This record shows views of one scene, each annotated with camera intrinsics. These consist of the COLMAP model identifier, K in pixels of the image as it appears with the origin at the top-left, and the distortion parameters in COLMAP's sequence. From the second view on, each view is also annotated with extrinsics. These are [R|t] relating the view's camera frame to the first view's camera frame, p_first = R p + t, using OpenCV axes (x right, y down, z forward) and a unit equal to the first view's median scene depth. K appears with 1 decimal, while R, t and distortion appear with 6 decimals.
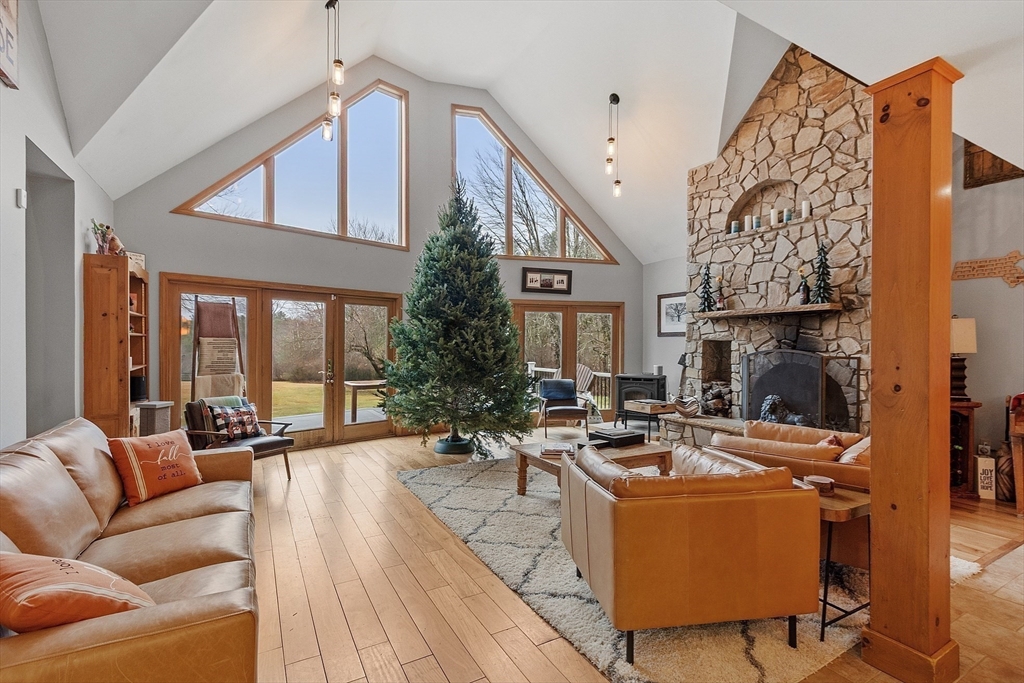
lens RADIAL K [[467.8, 0, 512.3], [0, 467.8, 344.3], [0, 0, 1]] dist [0.003949, -0.000710]
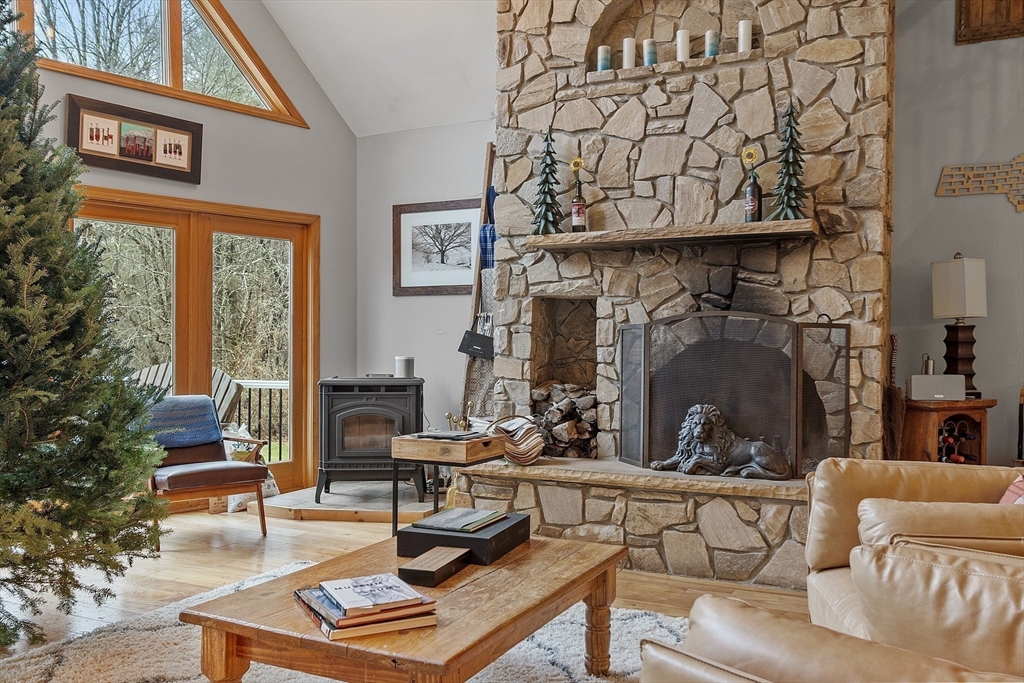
lens RADIAL K [[858.2, 0, 511.8], [0, 858.2, 355.5], [0, 0, 1]] dist [0.004470, -0.002329]
pose [[0.822685, -0.011780, 0.568375, -0.105439], [-0.000458, 0.999771, 0.021383, 0.034369], [-0.568497, -0.017852, 0.822492, 0.337798]]
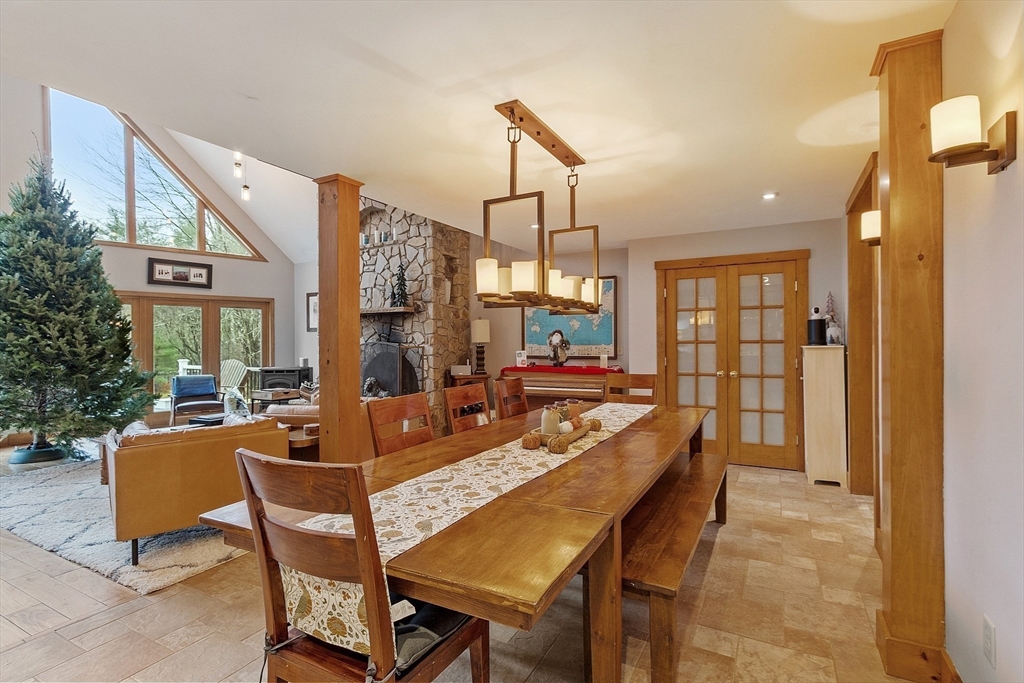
lens RADIAL K [[489.1, 0, 515.8], [0, 489.1, 341.9], [0, 0, 1]] dist [-0.000307, -0.001627]
pose [[0.843082, -0.011961, 0.537651, 0.156334], [0.009344, 0.999928, 0.007594, 0.004592], [-0.537703, -0.001379, 0.843133, -0.301606]]
